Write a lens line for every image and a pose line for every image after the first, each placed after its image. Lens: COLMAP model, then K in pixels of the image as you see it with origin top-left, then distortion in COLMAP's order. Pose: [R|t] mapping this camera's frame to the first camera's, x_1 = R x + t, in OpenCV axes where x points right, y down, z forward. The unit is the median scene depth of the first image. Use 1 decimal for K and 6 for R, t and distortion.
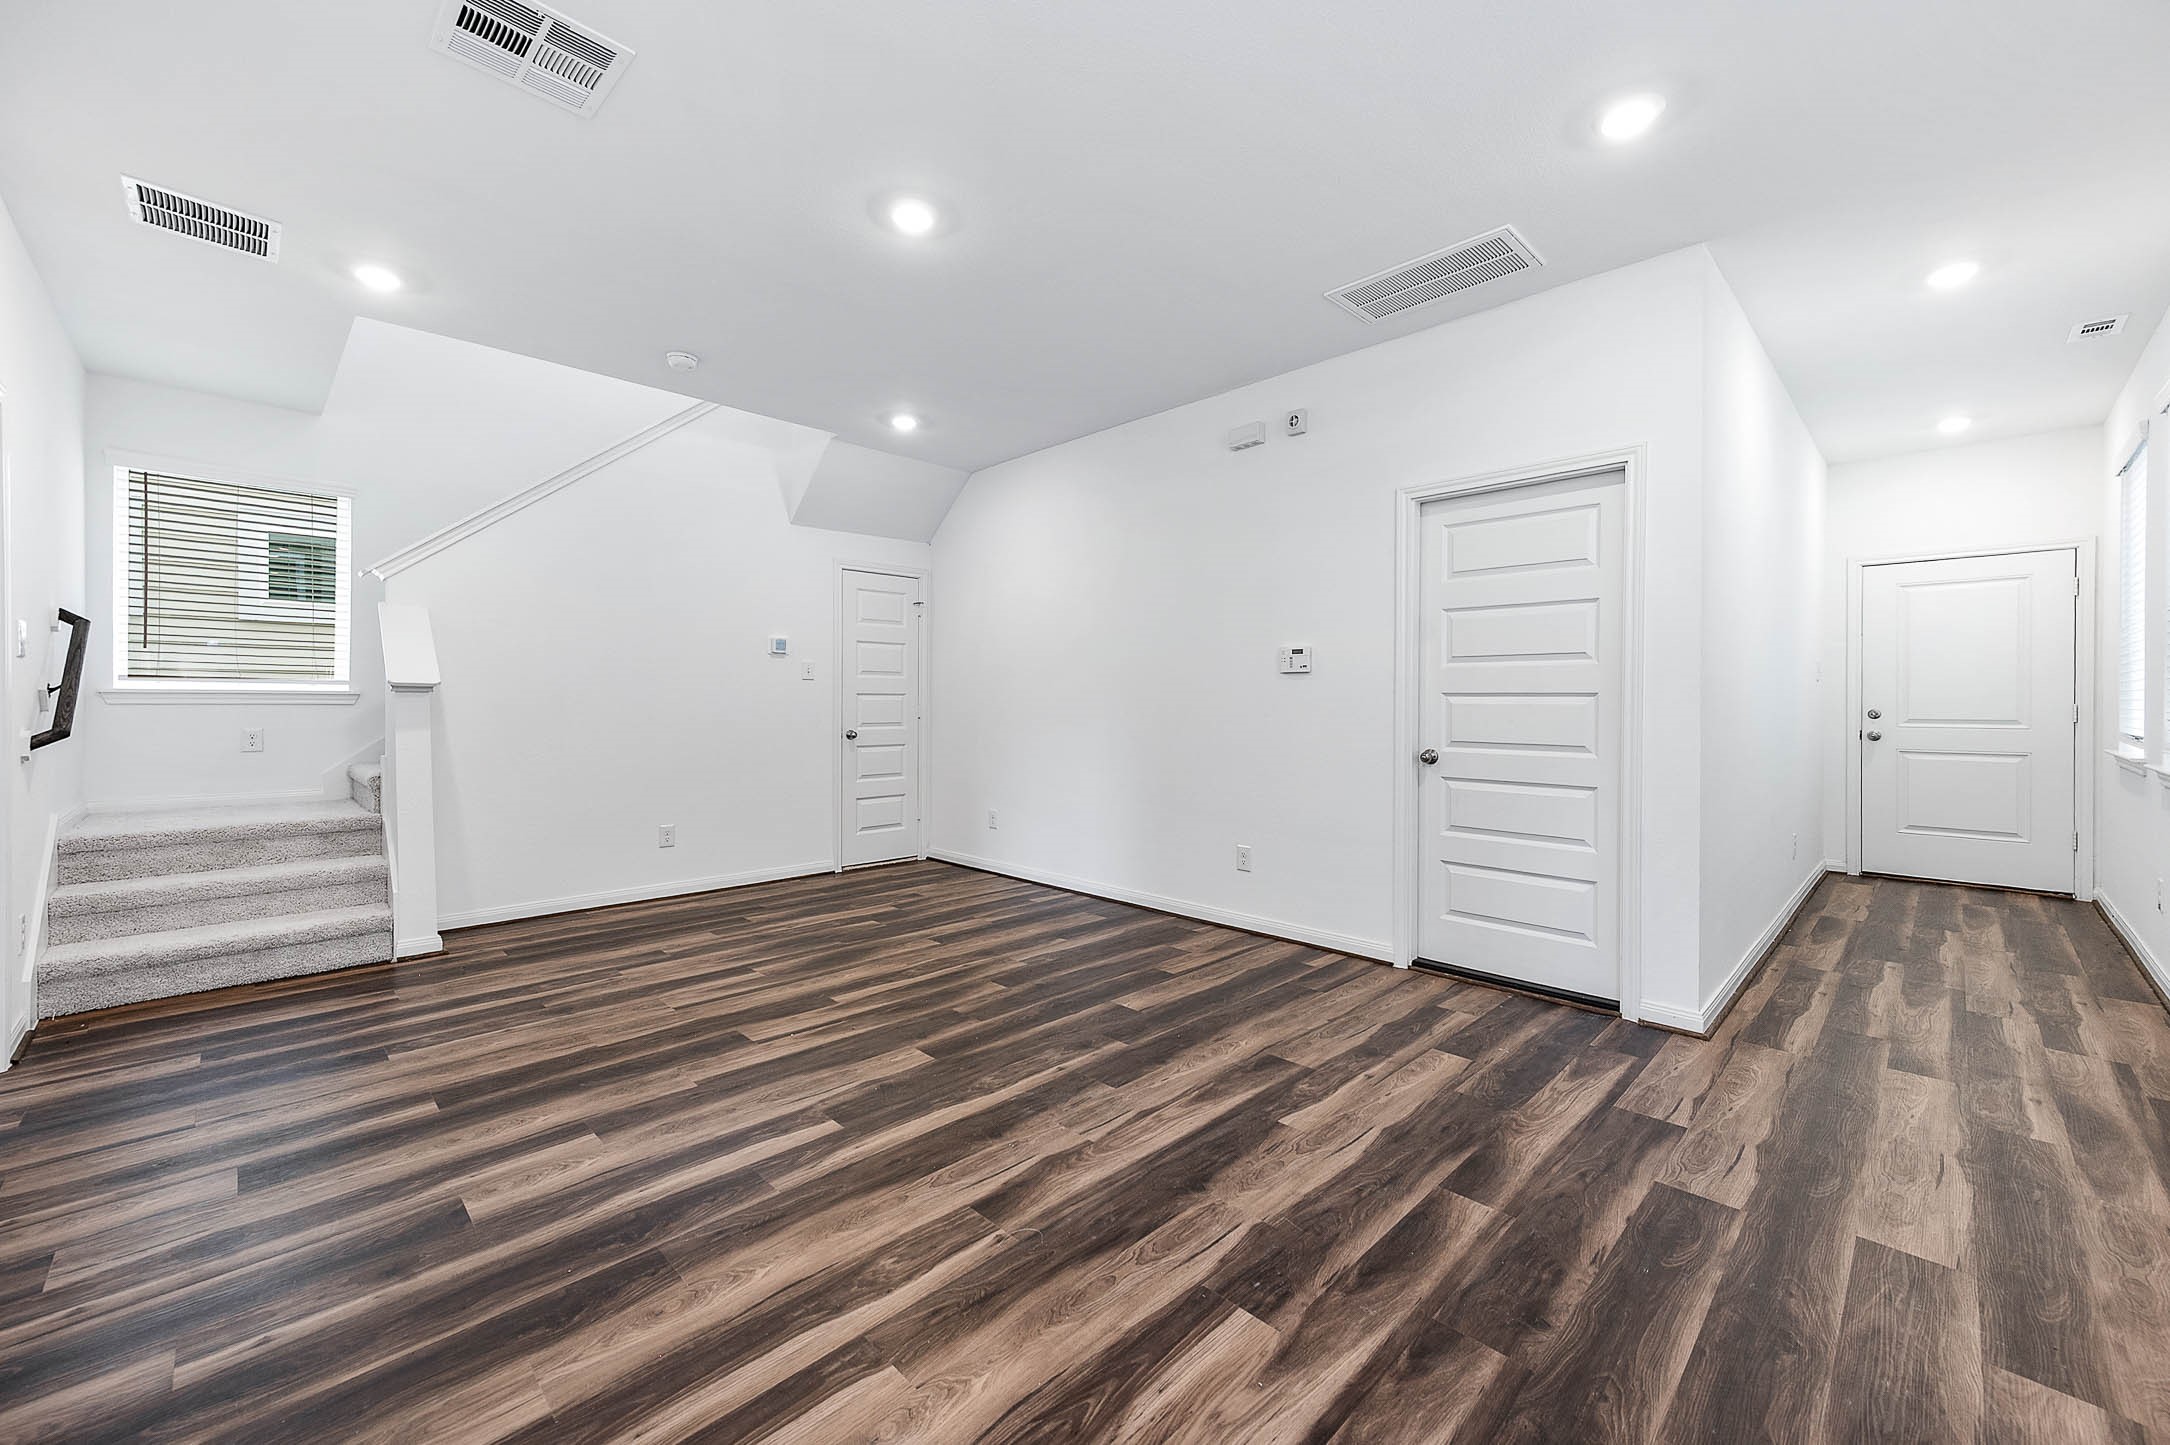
lens RADIAL K [[855.9, 0, 1086.1], [0, 855.9, 709.1], [0, 0, 1]] dist [0.012203, -0.000309]
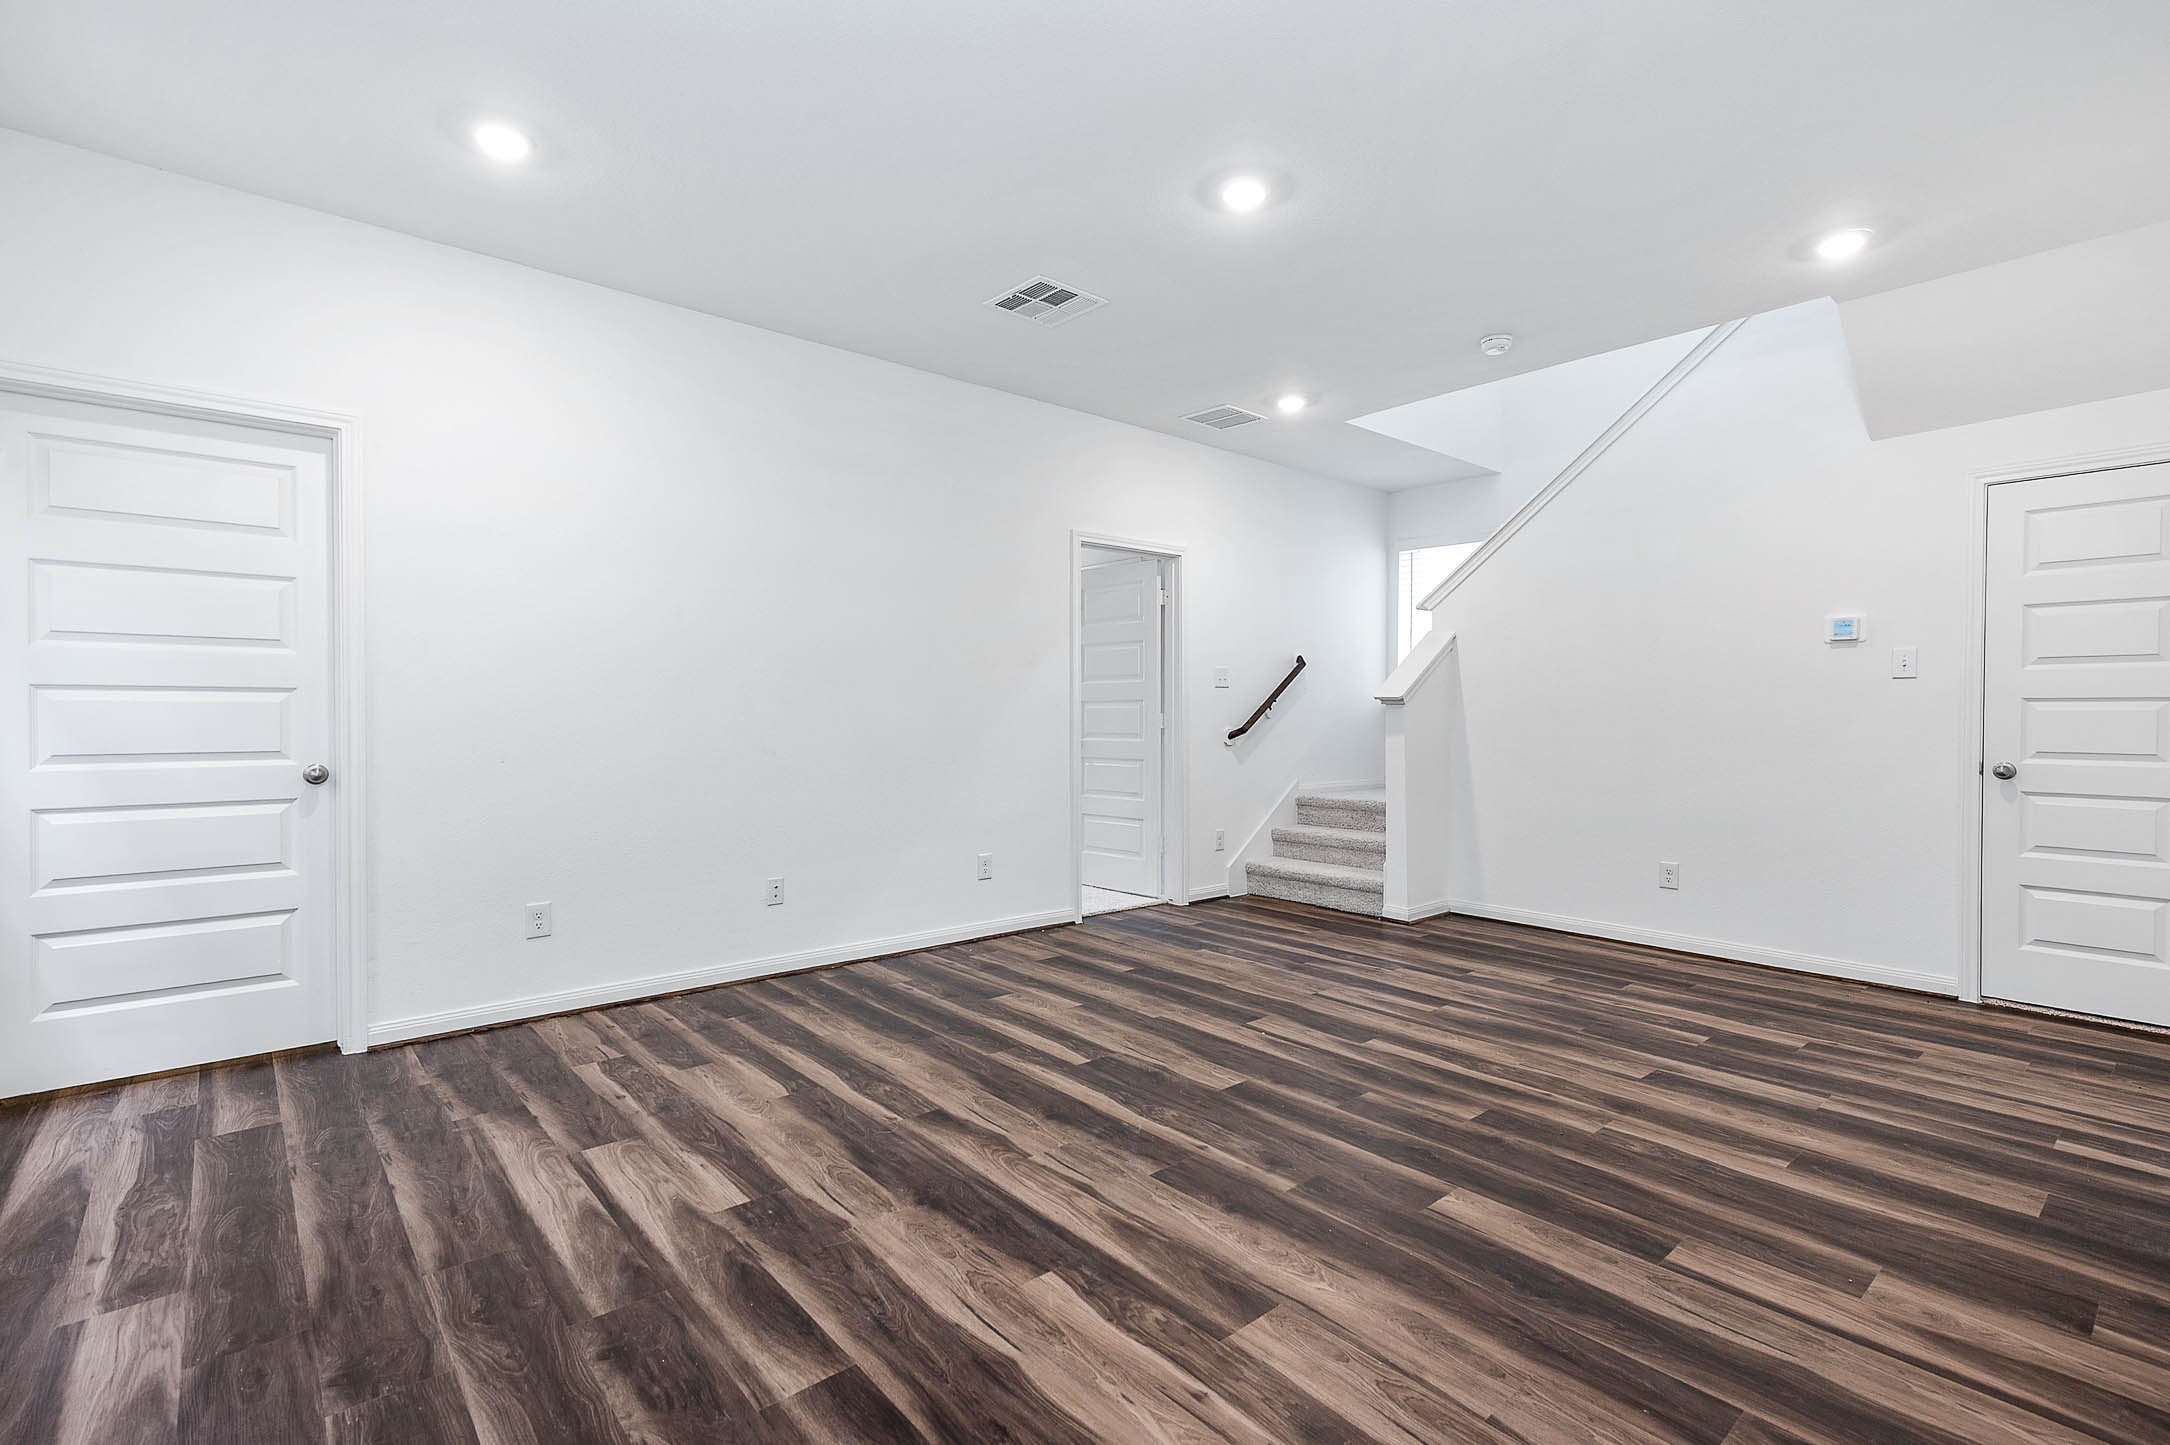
lens RADIAL K [[976.7, 0, 1077.6], [0, 976.7, 723.3], [0, 0, 1]] dist [0.005995, -0.000805]
pose [[-0.066349, 0.010001, -0.997746, 0.930447], [-0.012009, 0.999869, 0.010821, -0.003721], [0.997724, 0.012700, -0.066220, 0.939996]]
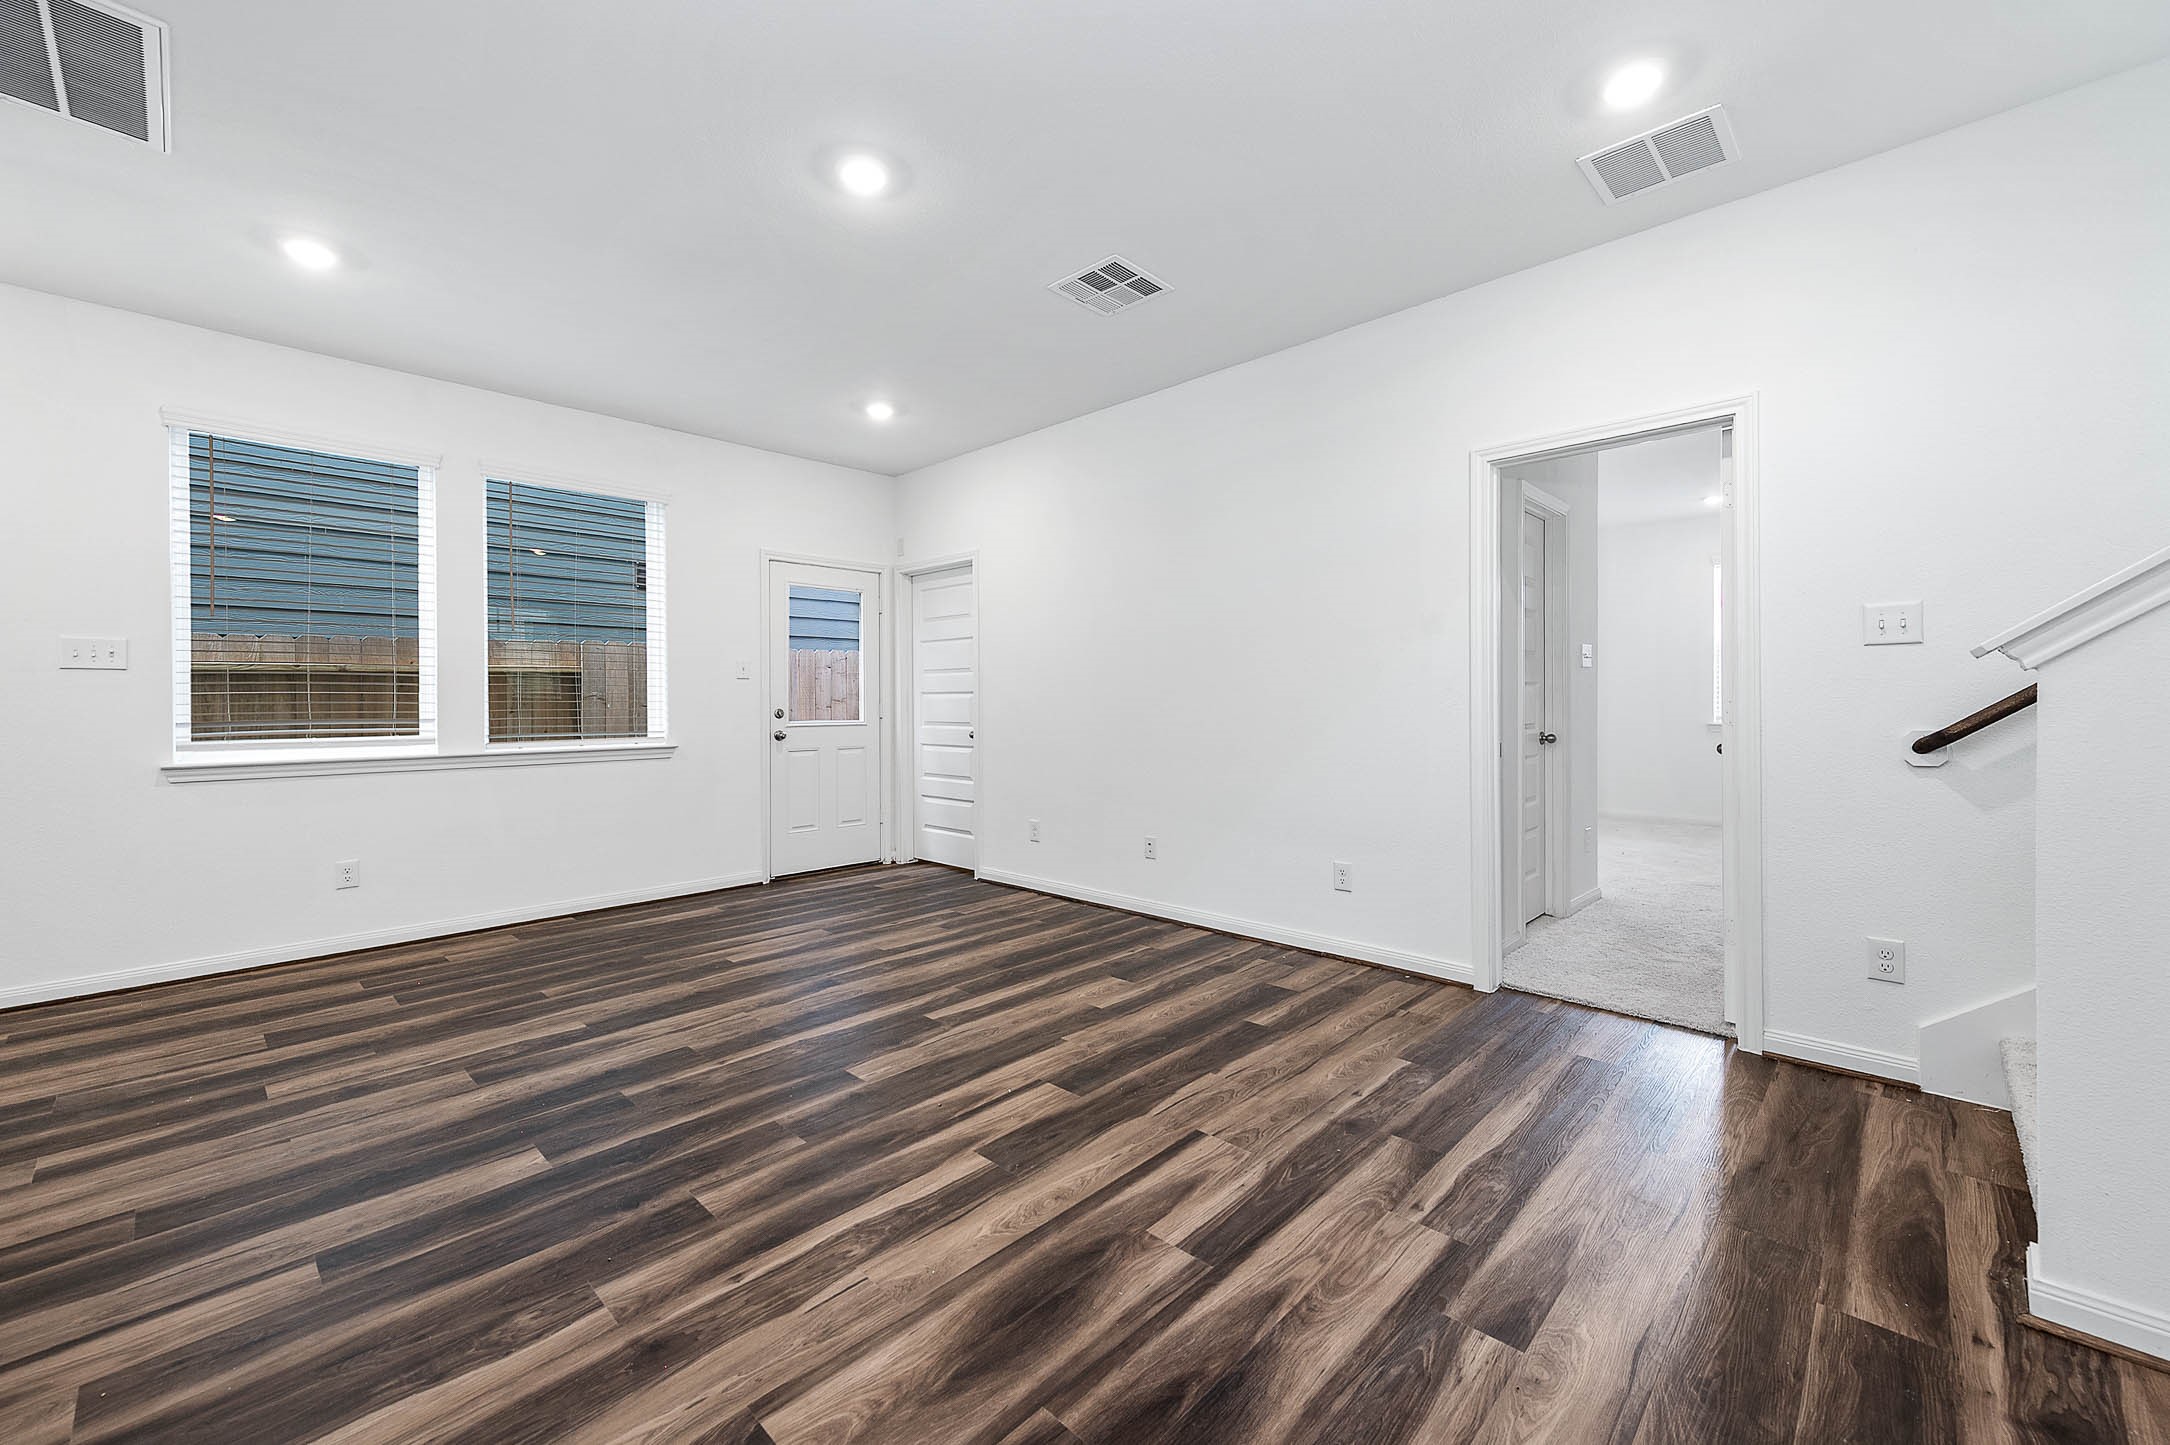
lens RADIAL K [[855.9, 0, 1116.1], [0, 855.9, 705.3], [0, 0, 1]] dist [0.012203, -0.000309]
pose [[-0.998361, 0.006499, -0.056859, -0.445702], [0.005682, 0.999878, 0.014516, -0.019863], [0.056946, 0.014169, -0.998277, 2.053950]]
